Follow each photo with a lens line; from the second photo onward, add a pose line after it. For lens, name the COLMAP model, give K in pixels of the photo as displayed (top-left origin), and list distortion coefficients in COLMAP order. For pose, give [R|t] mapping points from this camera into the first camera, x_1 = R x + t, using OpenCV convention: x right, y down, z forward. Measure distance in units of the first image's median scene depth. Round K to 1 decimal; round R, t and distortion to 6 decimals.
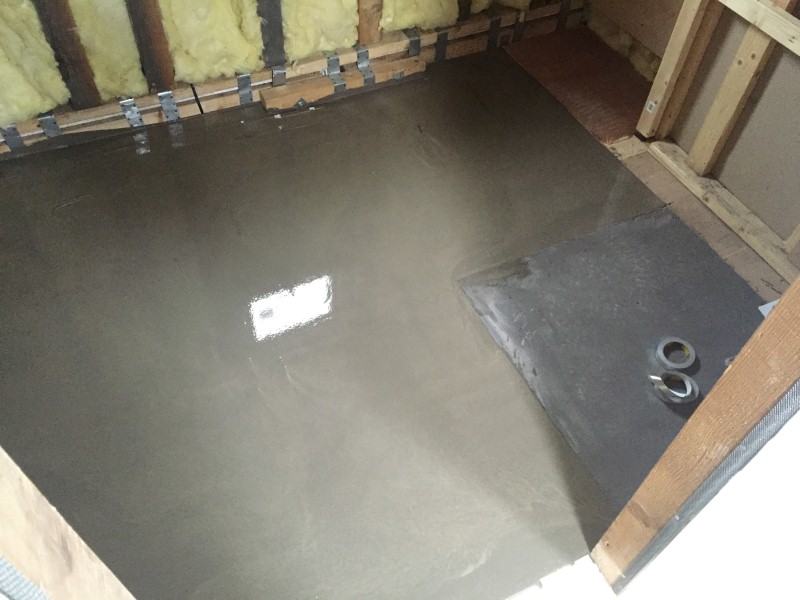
lens RADIAL K [[688.9, 0, 400.0], [0, 688.9, 300.0], [0, 0, 1]] dist [0.047697, -0.044248]
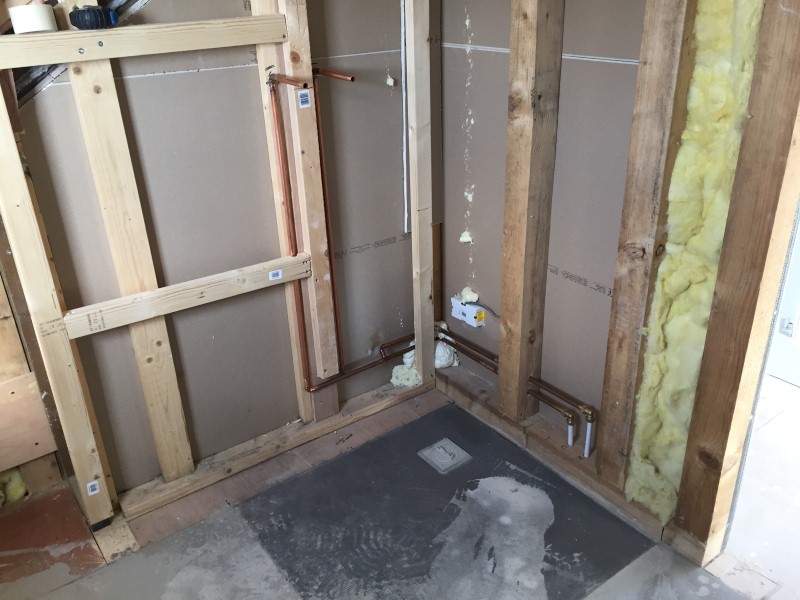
lens RADIAL K [[688.9, 0, 400.0], [0, 688.9, 300.0], [0, 0, 1]] dist [0.047697, -0.044248]
pose [[-0.173326, -0.486201, 0.856485, -0.240658], [0.770049, 0.475257, 0.425624, -0.451852], [-0.613989, 0.733307, 0.292024, 0.450998]]
